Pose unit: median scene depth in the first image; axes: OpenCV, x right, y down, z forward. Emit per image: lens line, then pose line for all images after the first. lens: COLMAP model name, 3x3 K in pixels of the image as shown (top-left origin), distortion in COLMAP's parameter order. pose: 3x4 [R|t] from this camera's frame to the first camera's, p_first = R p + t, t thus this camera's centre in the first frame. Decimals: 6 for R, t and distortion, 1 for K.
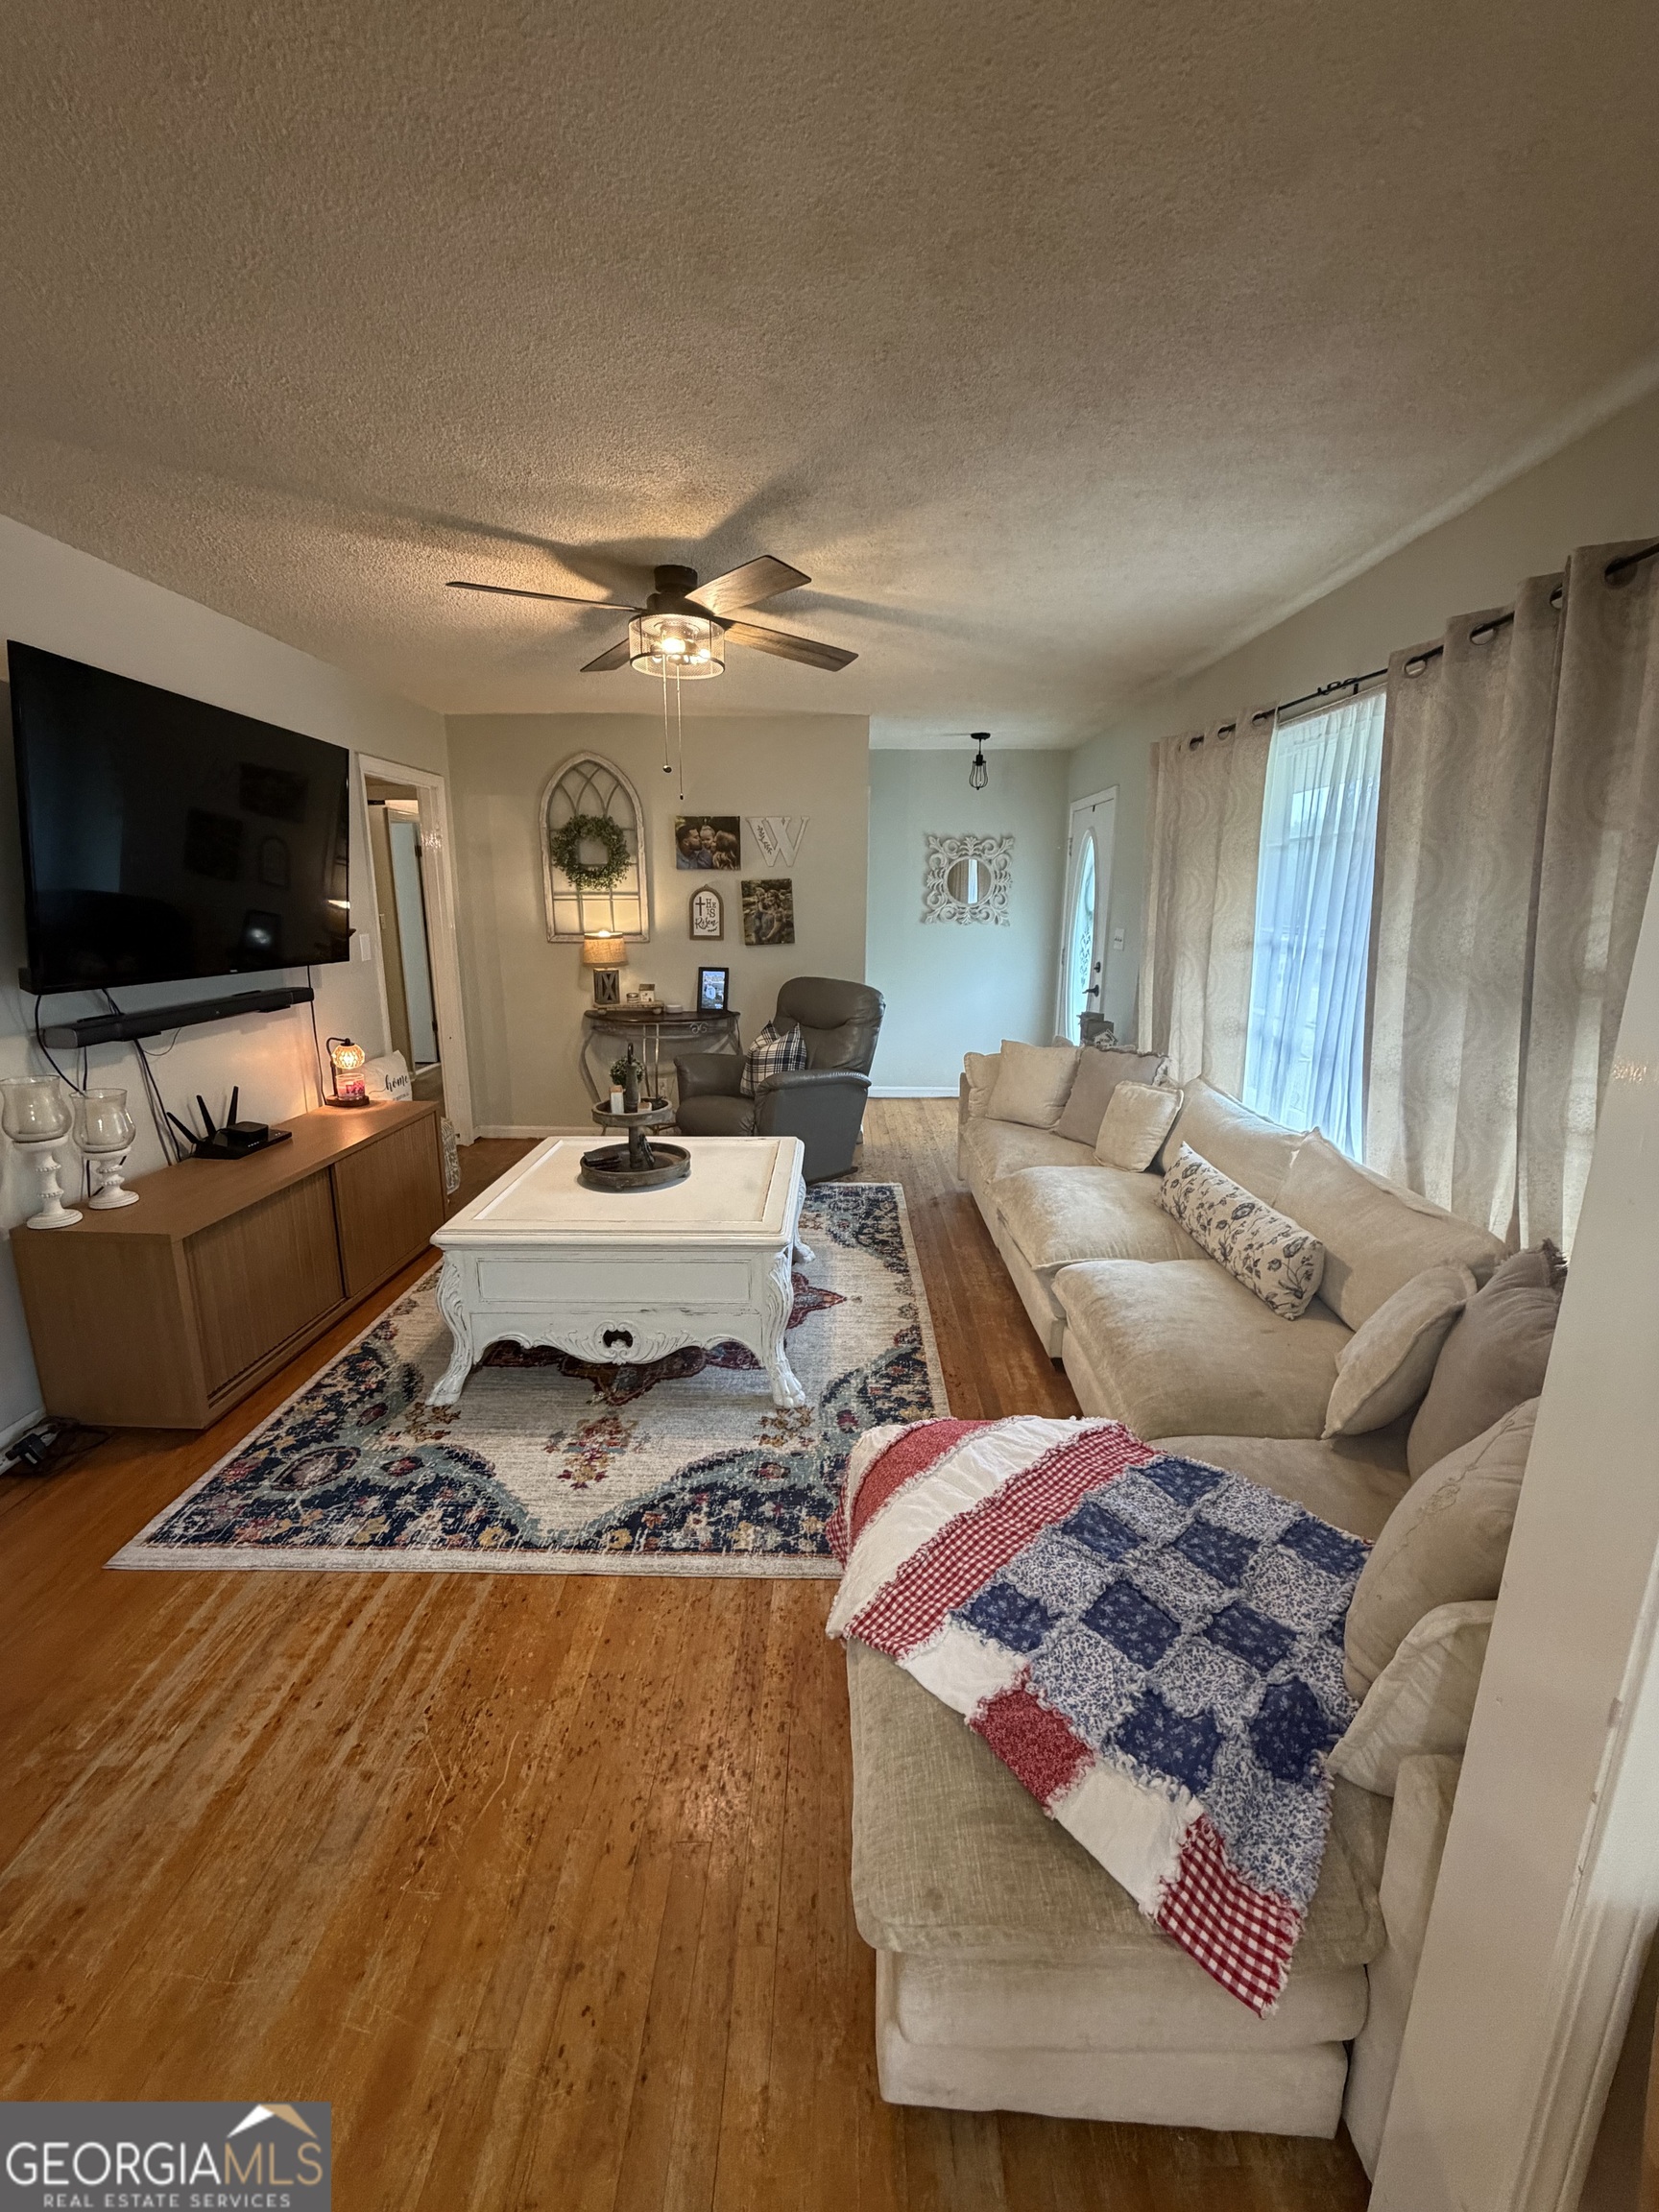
lens RADIAL K [[884.5, 0, 828.0], [0, 884.5, 1095.0], [0, 0, 1]] dist [-0.001746, -0.000640]
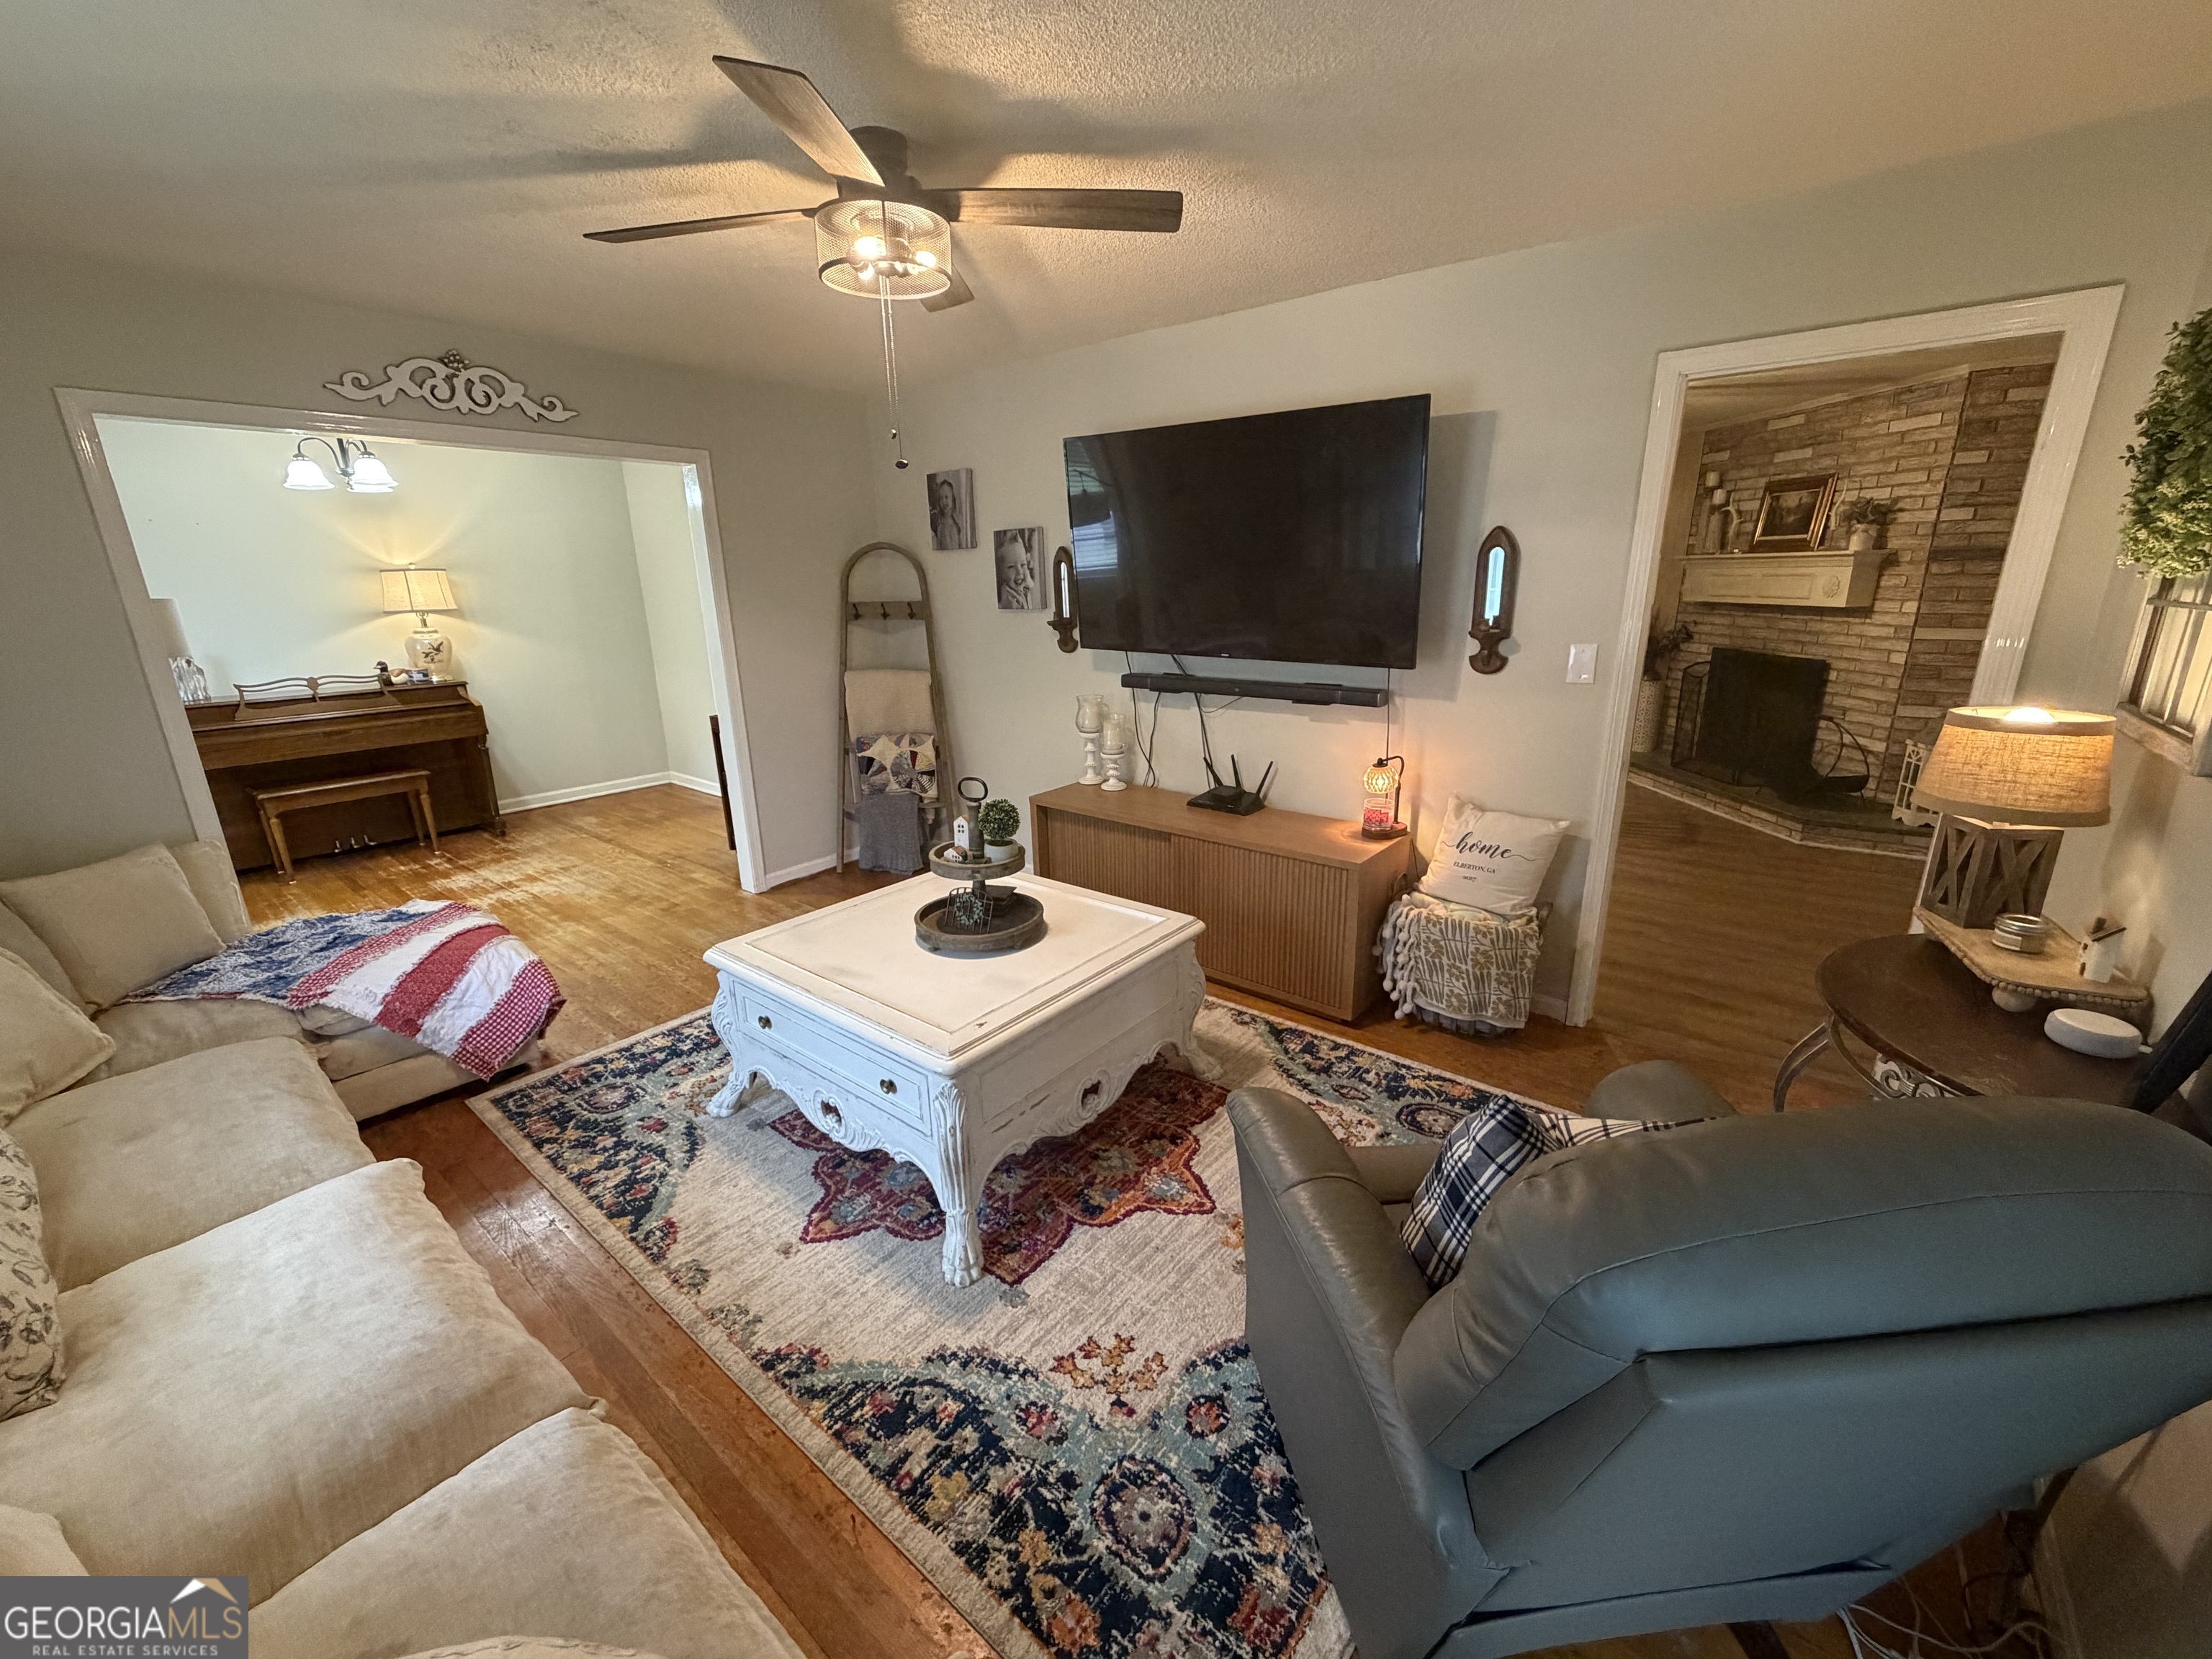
lens RADIAL K [[884.5, 0, 1099.7], [0, 884.5, 831.1], [0, 0, 1]] dist [-0.001746, -0.000640]
pose [[-0.622244, 0.220118, -0.751239, 0.385600], [-0.160588, 0.903352, 0.397702, -0.415341], [0.766175, 0.368107, -0.526757, 1.783981]]
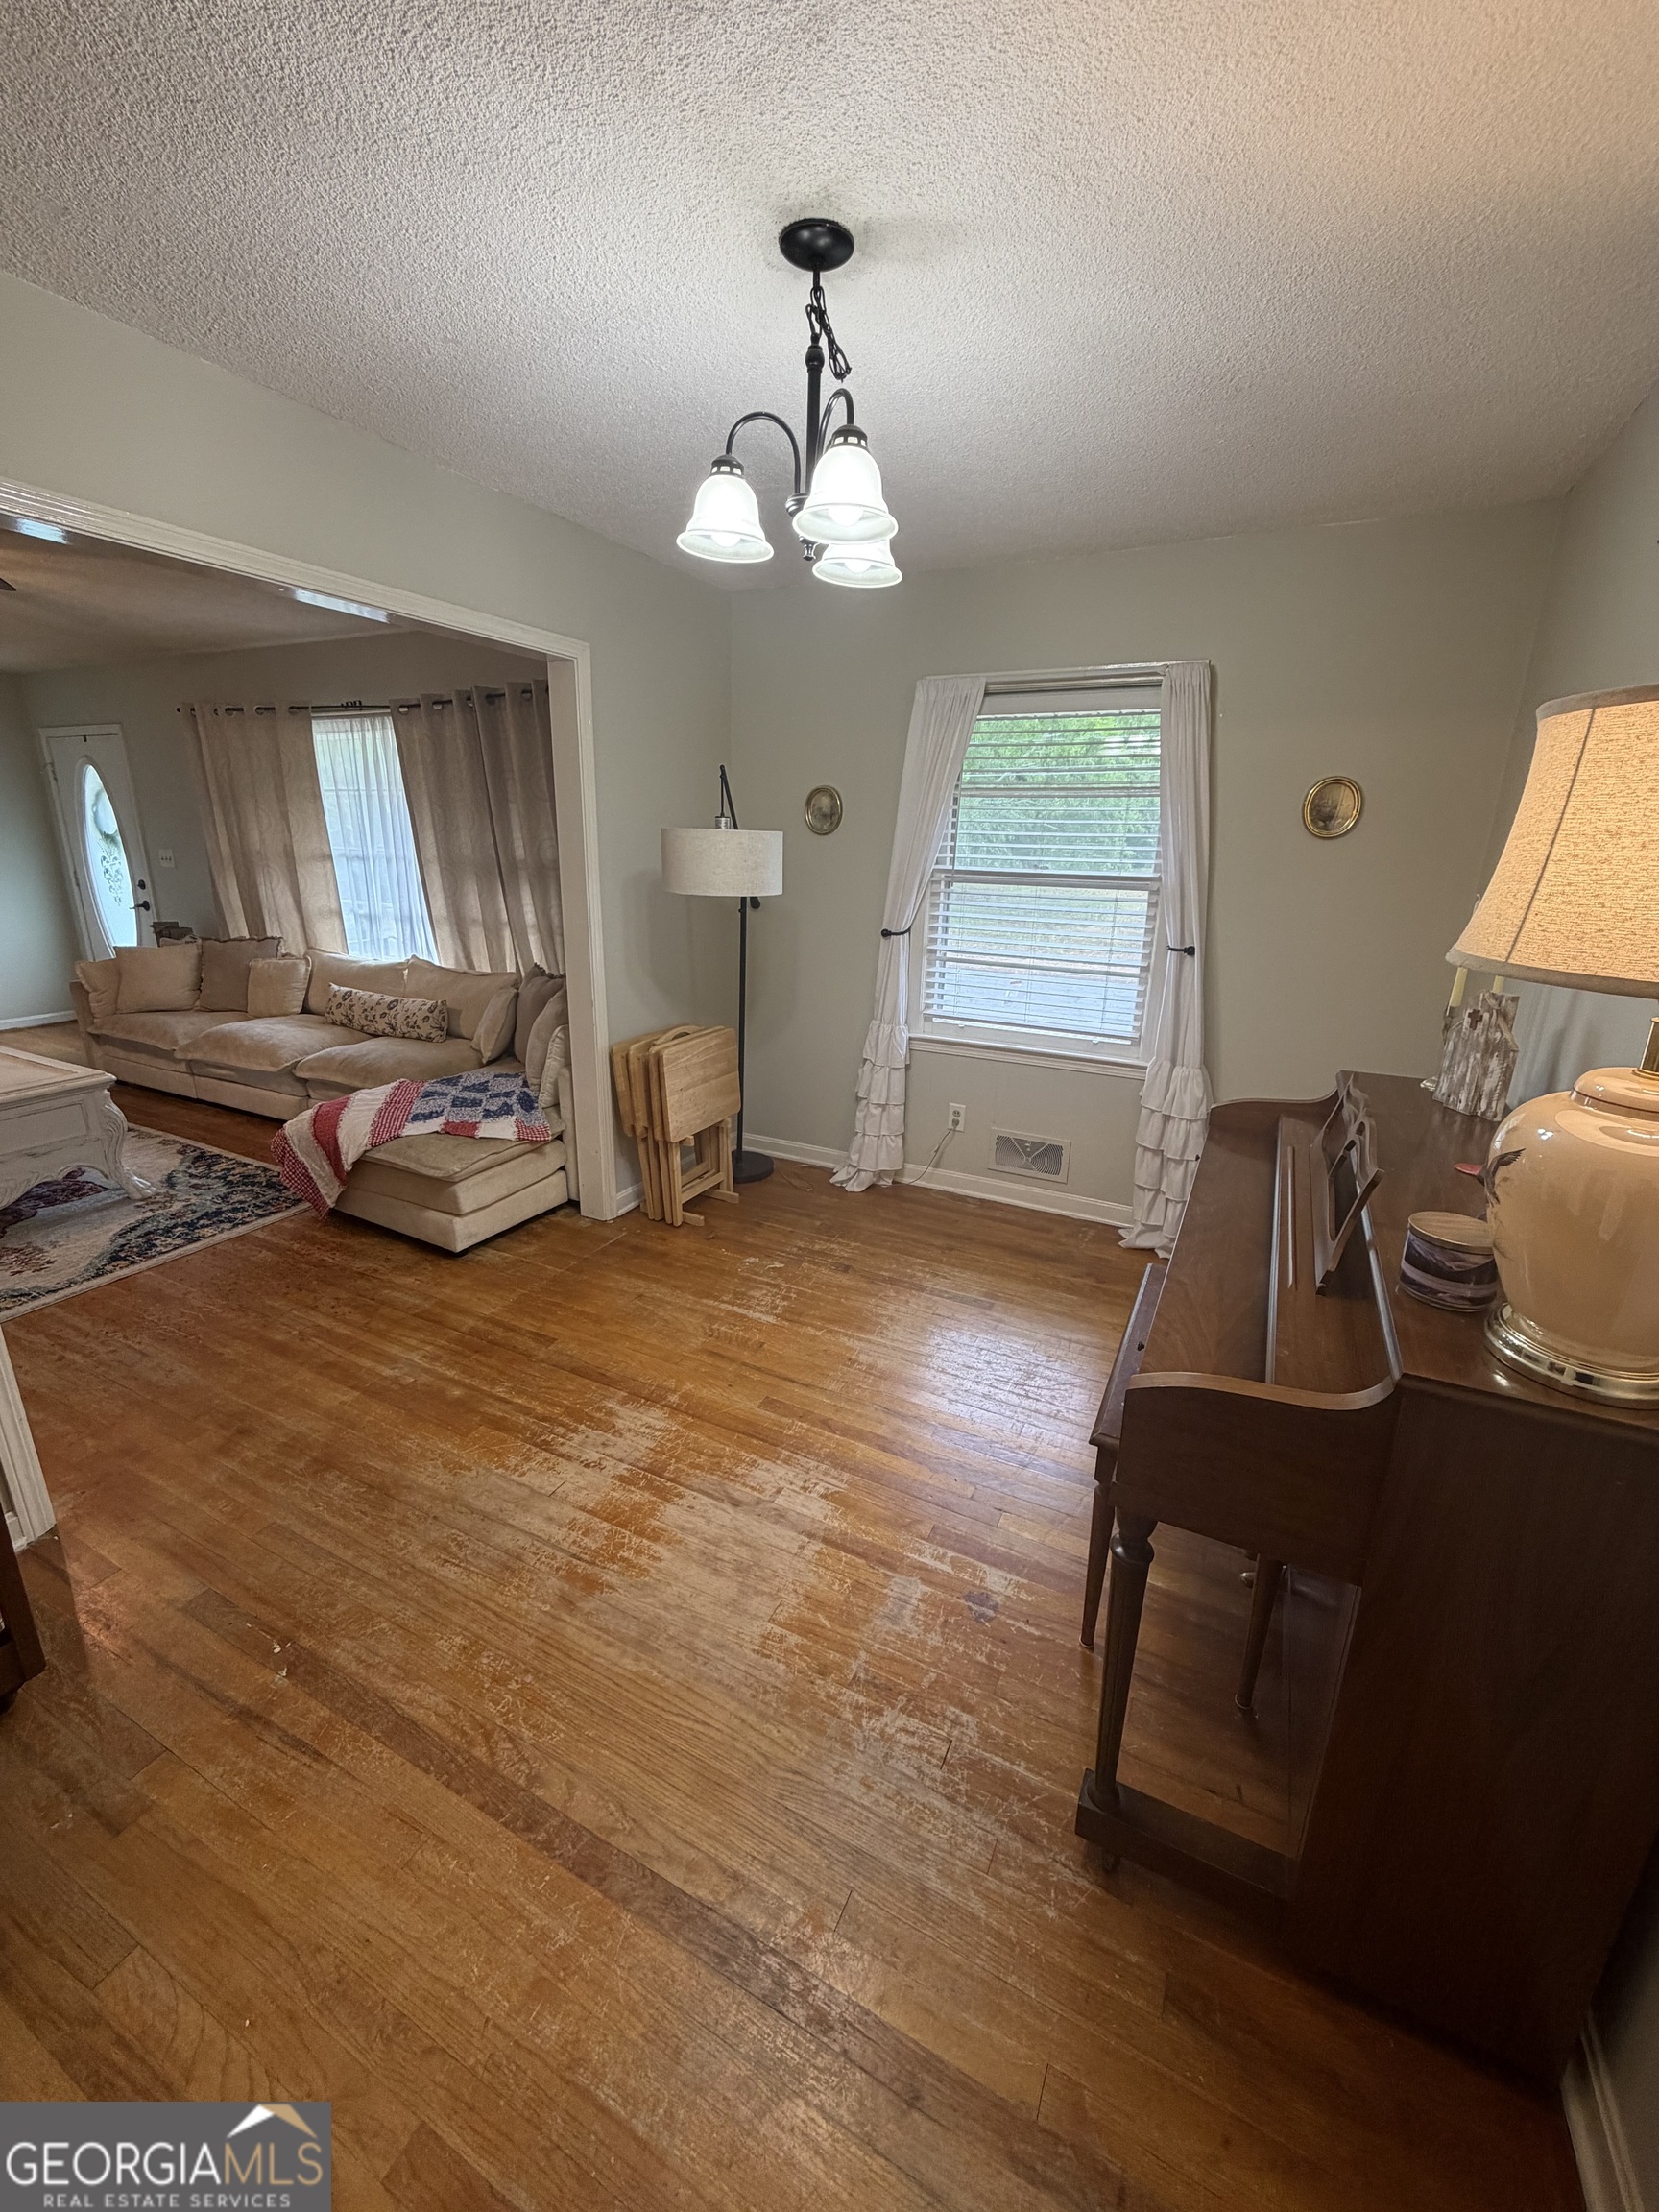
lens RADIAL K [[884.5, 0, 838.3], [0, 884.5, 1100.0], [0, 0, 1]] dist [-0.001746, -0.000640]
pose [[0.435693, -0.255920, 0.862947, -0.746071], [0.179877, 0.964145, 0.195113, 0.131113], [-0.881939, 0.070215, 0.466105, -0.633942]]
